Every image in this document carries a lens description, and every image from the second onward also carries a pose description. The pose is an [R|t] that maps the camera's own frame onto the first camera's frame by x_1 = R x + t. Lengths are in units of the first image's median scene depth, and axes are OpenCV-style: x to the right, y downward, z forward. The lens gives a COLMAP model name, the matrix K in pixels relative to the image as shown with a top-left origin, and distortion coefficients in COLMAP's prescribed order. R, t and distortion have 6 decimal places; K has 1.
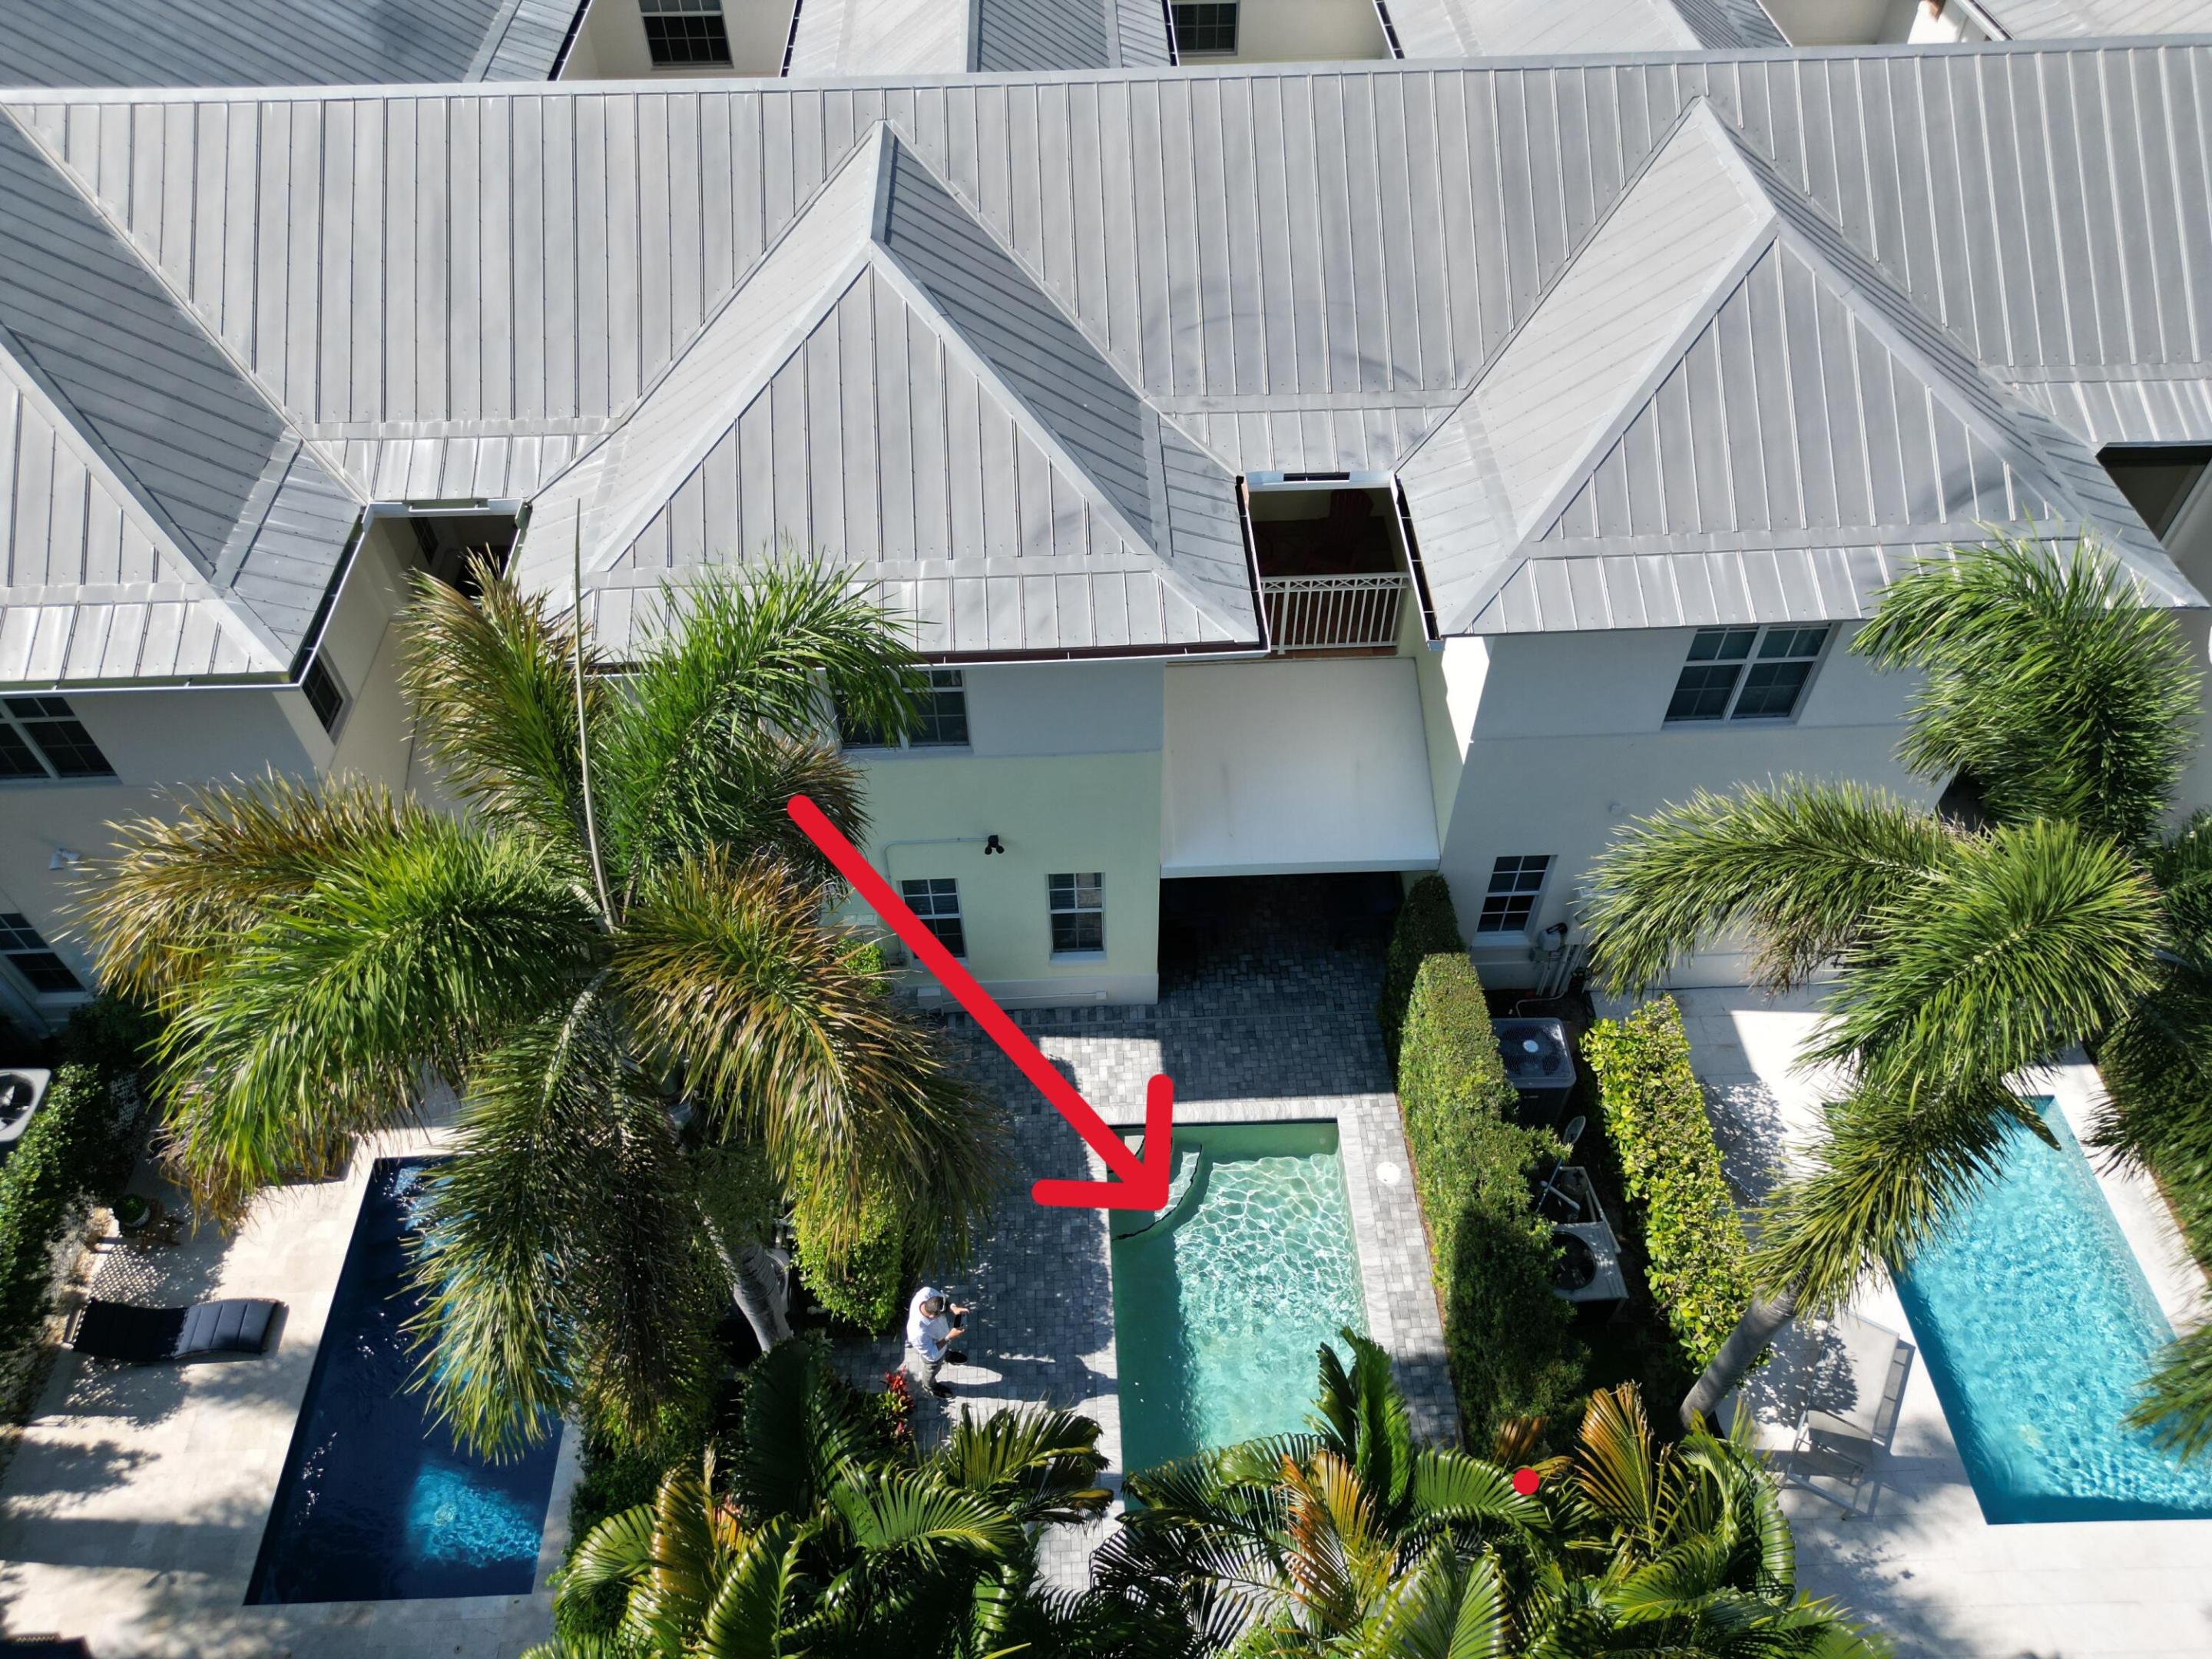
lens RADIAL K [[1573.2, 0, 1120.1], [0, 1573.2, 832.3], [0, 0, 1]] dist [0.003179, -0.000885]
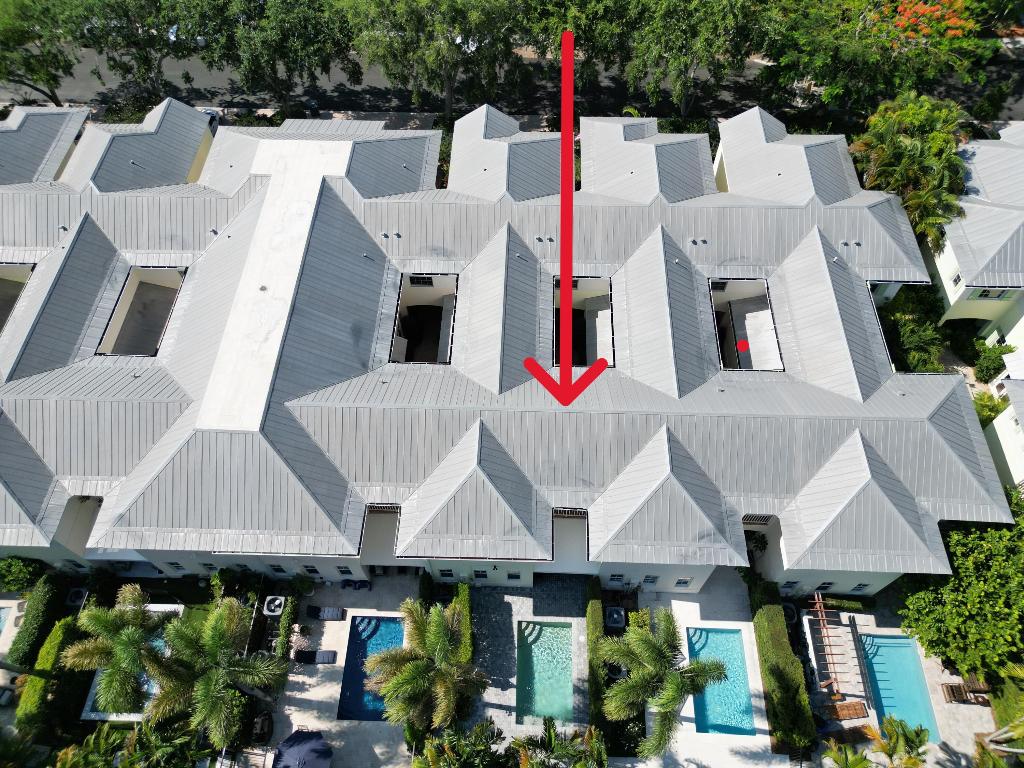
lens RADIAL K [[703.0, 0, 512.0], [0, 703.0, 384.0], [0, 0, 1]] dist [0.001782, -0.000511]
pose [[0.997129, 0.059497, -0.046829, 0.029671], [-0.052591, 0.989179, 0.136964, -0.817536], [0.054471, -0.134108, 0.989468, -0.938722]]
